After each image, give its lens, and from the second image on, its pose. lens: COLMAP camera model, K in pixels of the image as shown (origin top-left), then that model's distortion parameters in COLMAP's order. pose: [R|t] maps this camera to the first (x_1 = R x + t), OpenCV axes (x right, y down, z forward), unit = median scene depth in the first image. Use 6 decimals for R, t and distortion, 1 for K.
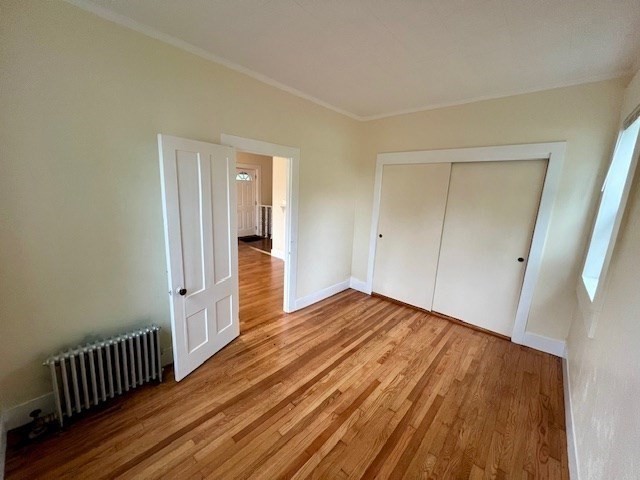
lens RADIAL K [[255.7, 0, 318.7], [0, 255.7, 238.6], [0, 0, 1]] dist [-0.002106, 0.000021]
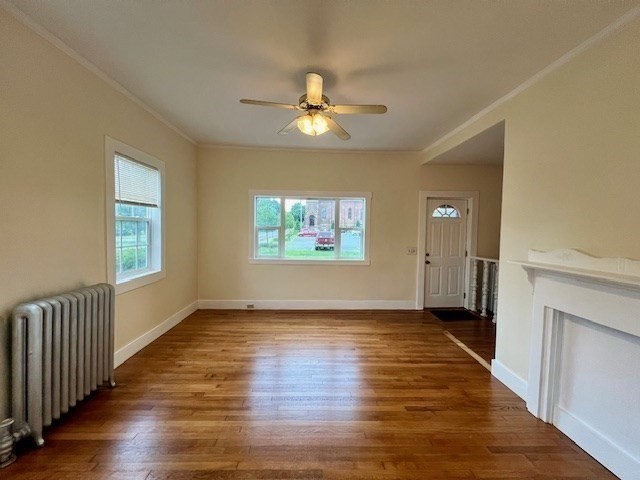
lens RADIAL K [[255.7, 0, 318.7], [0, 255.7, 238.6], [0, 0, 1]] dist [-0.002106, 0.000021]
pose [[0.700472, -0.003813, -0.713670, -0.062608], [-0.126678, 0.983442, -0.129590, -0.054064], [0.702347, 0.181180, 0.688391, 0.351650]]
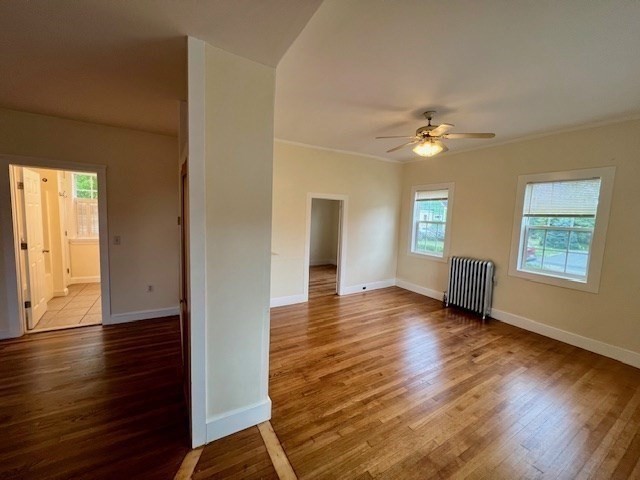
lens RADIAL K [[255.7, 0, 318.7], [0, 255.7, 238.6], [0, 0, 1]] dist [-0.002106, 0.000021]
pose [[-0.952929, -0.109440, 0.282752, -0.247373], [-0.023324, 0.956278, 0.291527, -0.202351], [-0.302294, 0.271210, -0.913818, 0.962673]]
